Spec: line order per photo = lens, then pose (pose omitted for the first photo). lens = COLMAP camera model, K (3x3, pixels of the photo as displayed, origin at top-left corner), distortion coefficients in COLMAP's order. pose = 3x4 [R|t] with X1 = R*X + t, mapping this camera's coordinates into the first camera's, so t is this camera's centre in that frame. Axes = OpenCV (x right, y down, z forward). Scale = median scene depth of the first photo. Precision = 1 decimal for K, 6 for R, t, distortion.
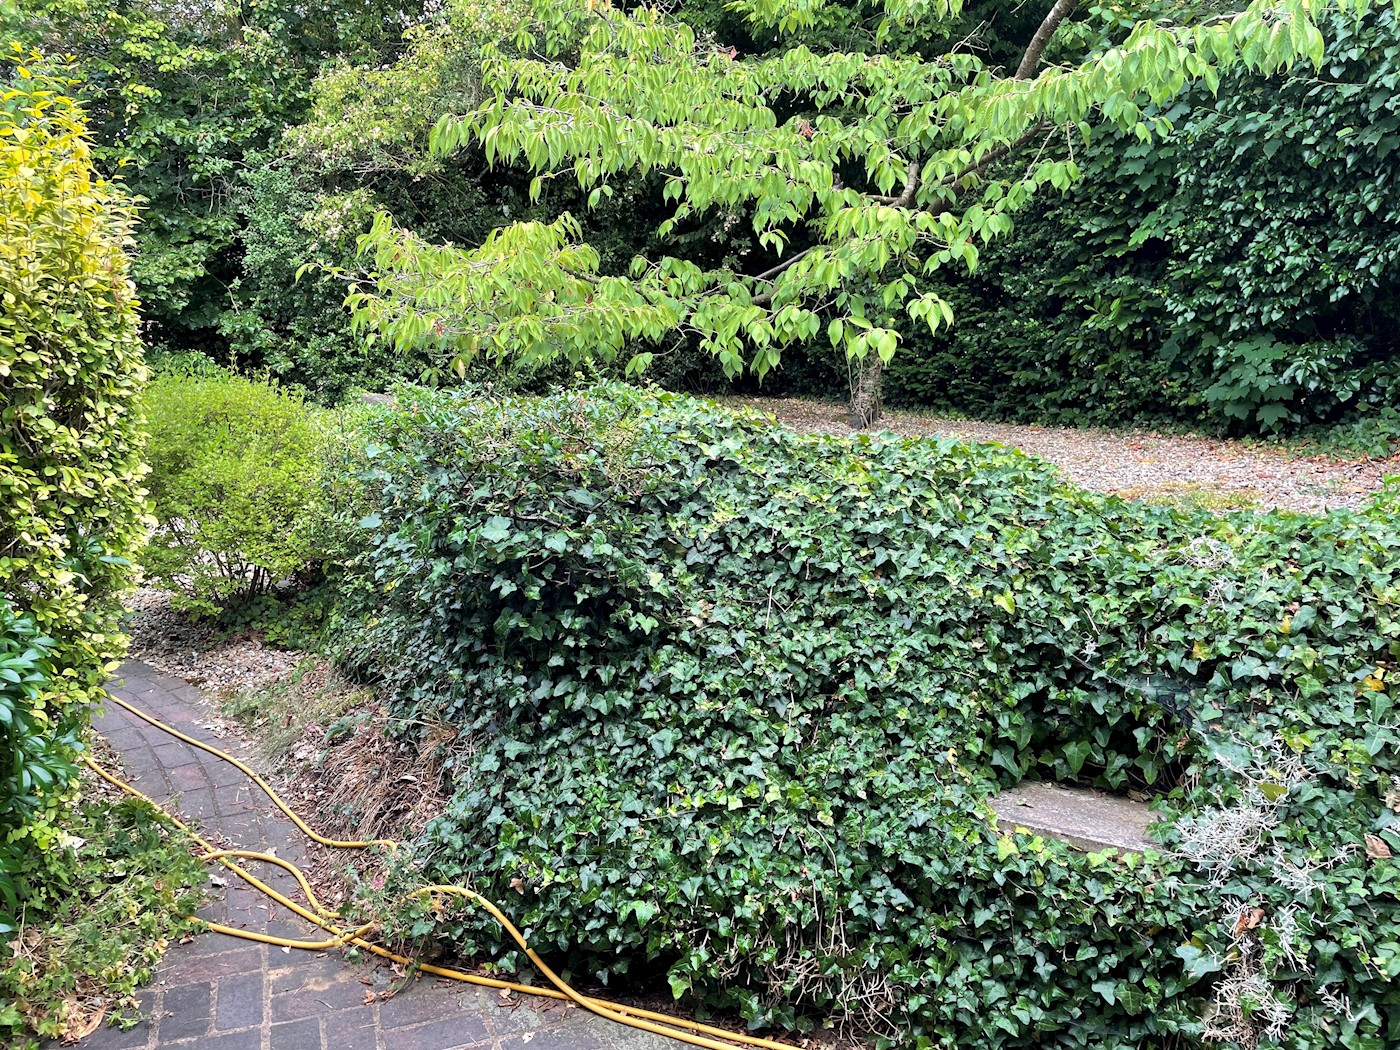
lens RADIAL K [[1055.1, 0, 691.7], [0, 1055.1, 515.0], [0, 0, 1]] dist [0.087356, -0.111577]
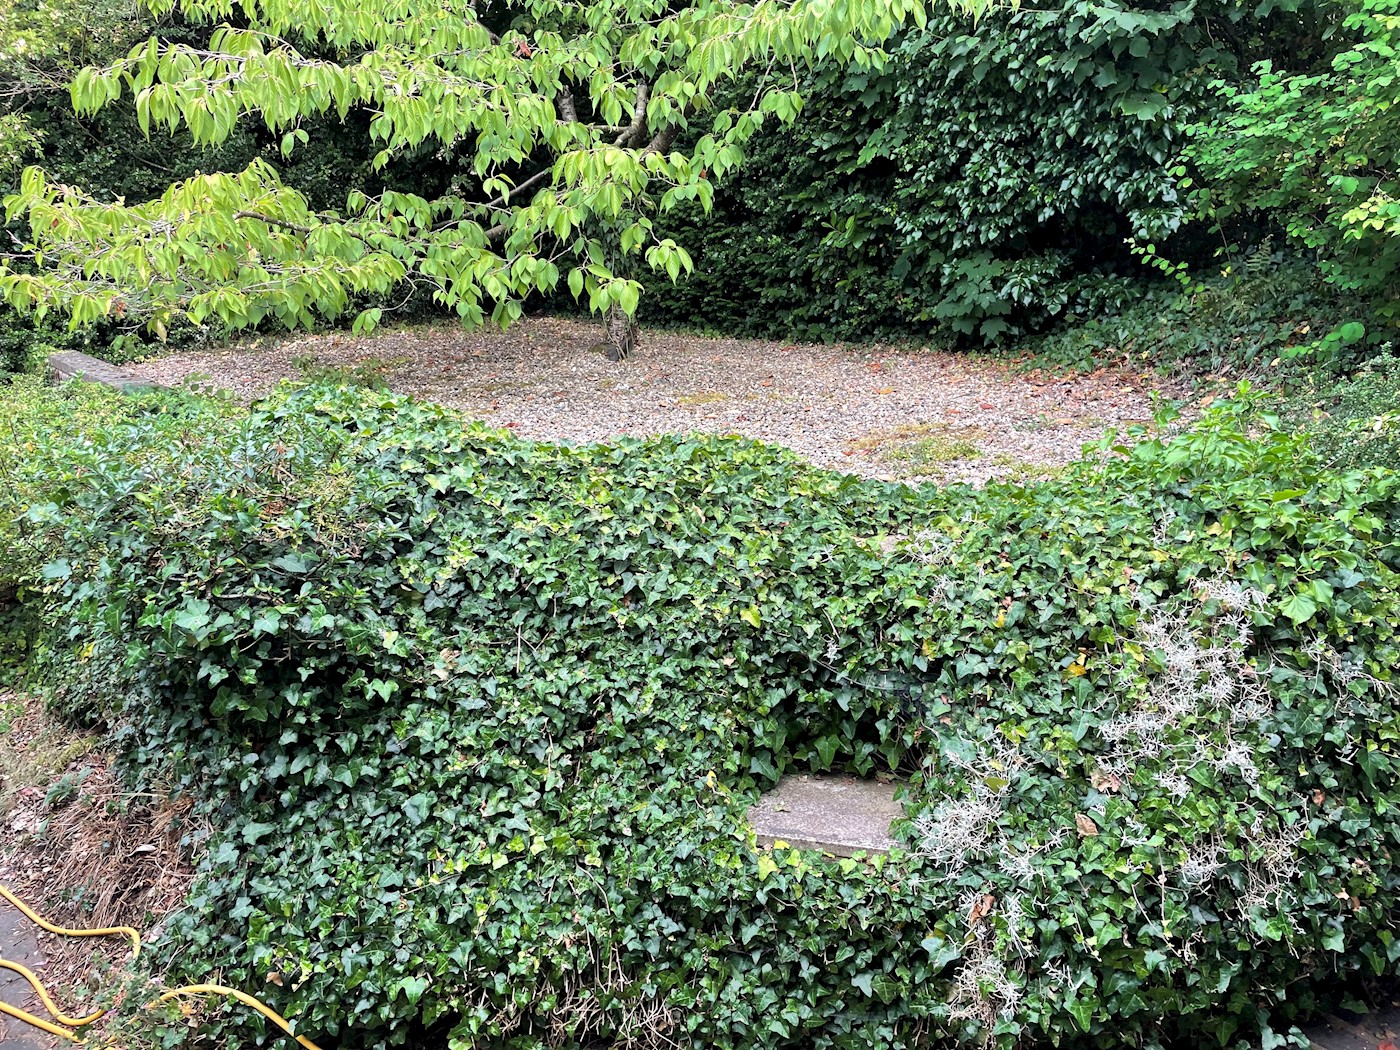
lens RADIAL K [[1055.1, 0, 703.5], [0, 1055.1, 528.8], [0, 0, 1]] dist [0.087356, -0.111577]
pose [[0.972291, -0.109324, 0.206635, 0.049850], [0.083790, 0.988158, 0.128538, -0.128761], [-0.218241, -0.107663, 0.969938, 0.041481]]
